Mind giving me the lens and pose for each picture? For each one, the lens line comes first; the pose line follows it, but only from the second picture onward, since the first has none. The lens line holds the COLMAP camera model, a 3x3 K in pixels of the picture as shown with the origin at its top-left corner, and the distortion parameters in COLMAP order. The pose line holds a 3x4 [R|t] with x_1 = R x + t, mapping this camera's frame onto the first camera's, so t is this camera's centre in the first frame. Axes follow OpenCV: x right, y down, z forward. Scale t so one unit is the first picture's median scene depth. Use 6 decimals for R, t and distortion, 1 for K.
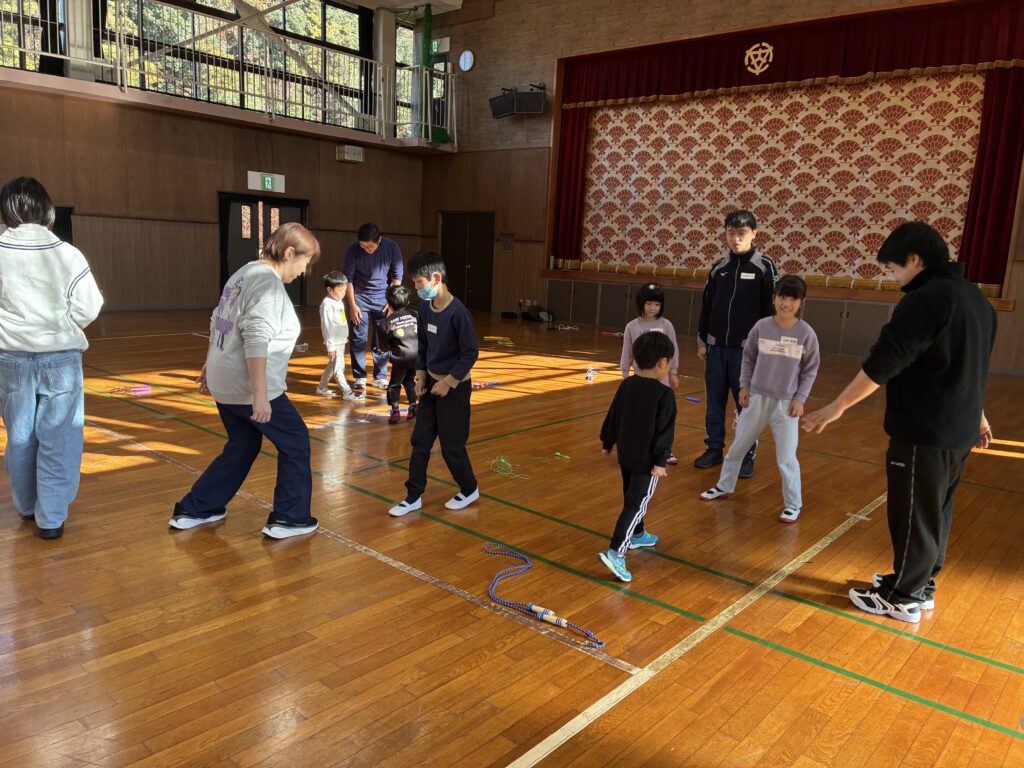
lens RADIAL K [[758.1, 0, 512.0], [0, 758.1, 384.0], [0, 0, 1]] dist [-0.000048, -0.055449]
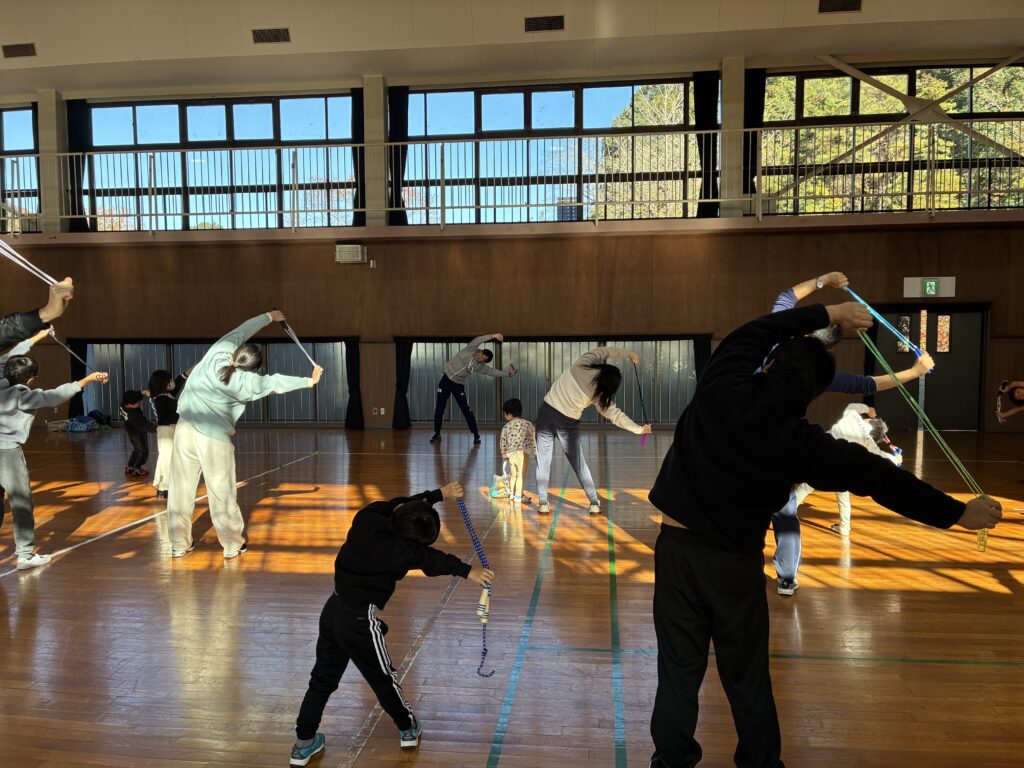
lens RADIAL K [[745.5, 0, 512.0], [0, 745.5, 384.0], [0, 0, 1]] dist [0.019670, -0.000269]
pose [[0.569029, -0.023374, -0.821985, 0.140726], [-0.104801, 0.989383, -0.100684, -0.021473], [0.815612, 0.143437, 0.560538, 0.164706]]
